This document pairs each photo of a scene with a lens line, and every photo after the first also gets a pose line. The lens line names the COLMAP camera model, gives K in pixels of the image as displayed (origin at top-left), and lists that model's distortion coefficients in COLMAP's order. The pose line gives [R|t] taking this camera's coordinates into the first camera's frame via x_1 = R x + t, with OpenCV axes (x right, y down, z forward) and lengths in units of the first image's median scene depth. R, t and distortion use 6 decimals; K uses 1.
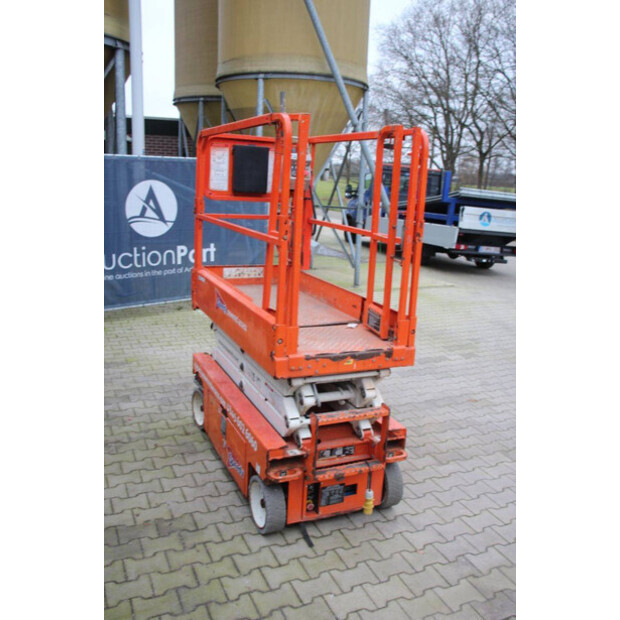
lens RADIAL K [[574.3, 0, 305.2], [0, 574.3, 309.7], [0, 0, 1]] dist [-0.083088, 0.000000]
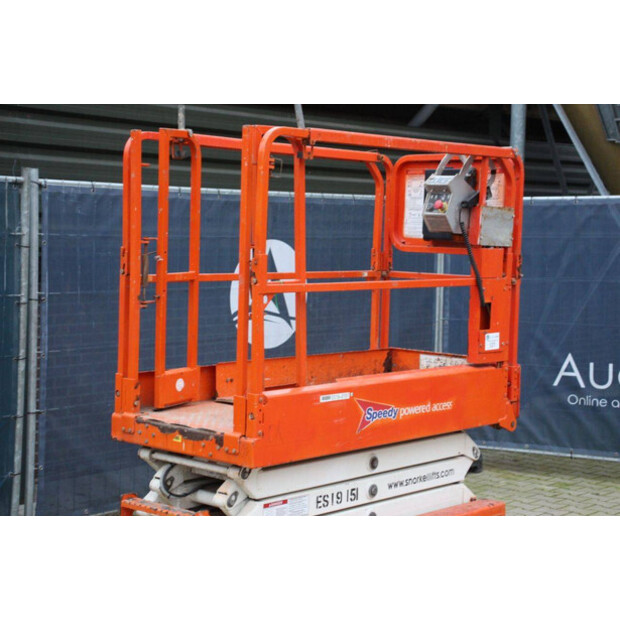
lens RADIAL K [[1202.4, 0, 305.9], [0, 1202.4, 318.9], [0, 0, 1]] dist [0.338981, 0.000000]
pose [[0.403220, 0.027675, -0.914685, 1.241391], [-0.207604, 0.976248, -0.061980, 0.001055], [0.891243, 0.214883, 0.399388, 0.372709]]
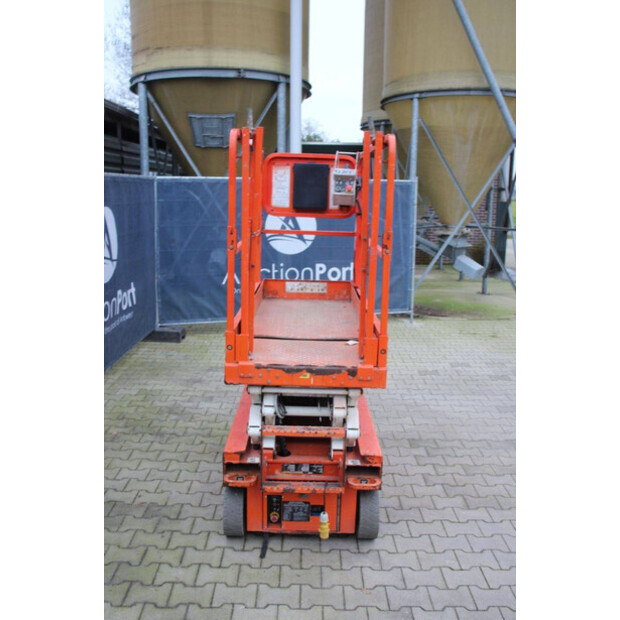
lens RADIAL K [[574.3, 0, 303.3], [0, 574.3, 308.3], [0, 0, 1]] dist [-0.083088, 0.000000]
pose [[0.911562, 0.051063, -0.407979, 0.362422], [-0.069166, 0.997162, -0.029735, 0.004542], [0.405303, 0.055324, 0.912507, 0.077881]]
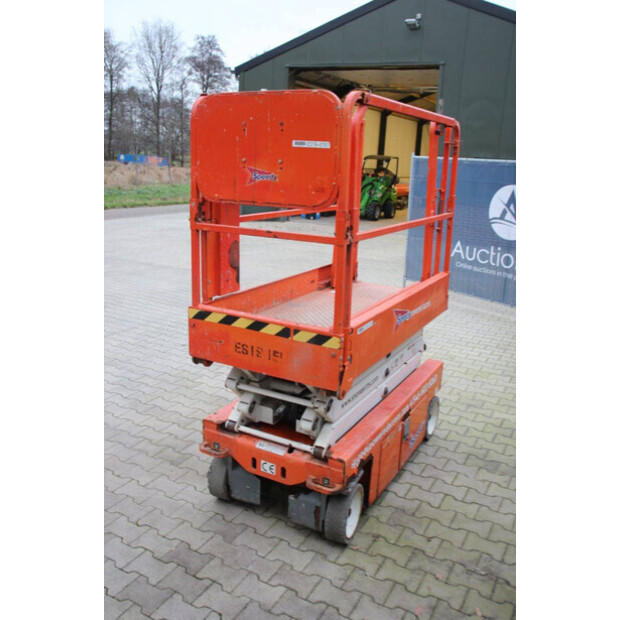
lens RADIAL K [[574.3, 0, 308.0], [0, 574.3, 310.0], [0, 0, 1]] dist [-0.083088, 0.000000]
pose [[-0.605910, -0.272924, 0.747252, -0.671889], [0.110544, 0.901312, 0.418827, -0.379241], [-0.787815, 0.336375, -0.515944, 1.483532]]
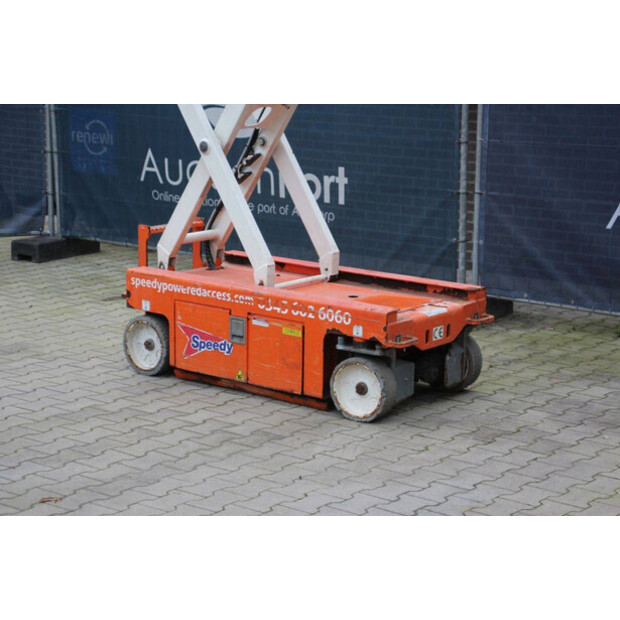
lens RADIAL K [[1435.1, 0, 316.2], [0, 1435.1, 306.0], [0, 0, 1]] dist [0.458202, 0.000000]
pose [[-0.884654, 0.030385, -0.465256, 0.838778], [-0.161045, 0.916545, 0.366074, -0.538197], [0.437552, 0.398776, -0.805932, 2.566625]]
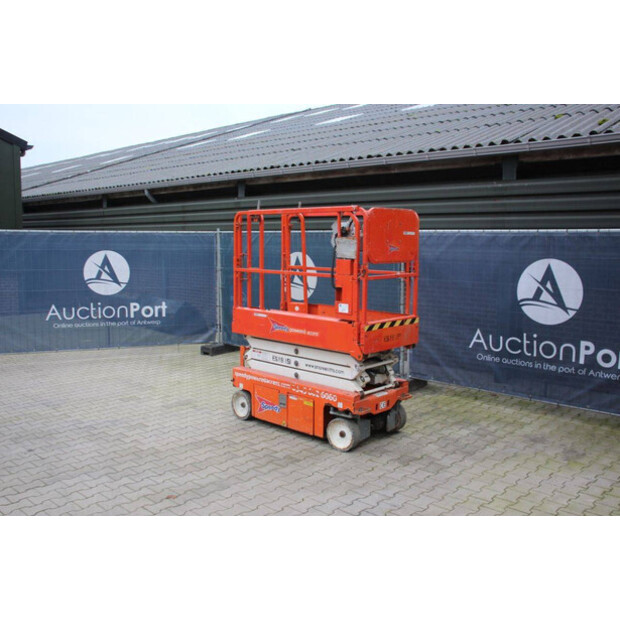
lens RADIAL K [[595.3, 0, 314.8], [0, 595.3, 306.3], [0, 0, 1]] dist [-0.078152, 0.000000]
pose [[-0.918018, -0.013345, -0.396313, 0.599681], [-0.141337, 0.944806, 0.295577, -0.506772], [0.370494, 0.327358, -0.869236, 2.318858]]
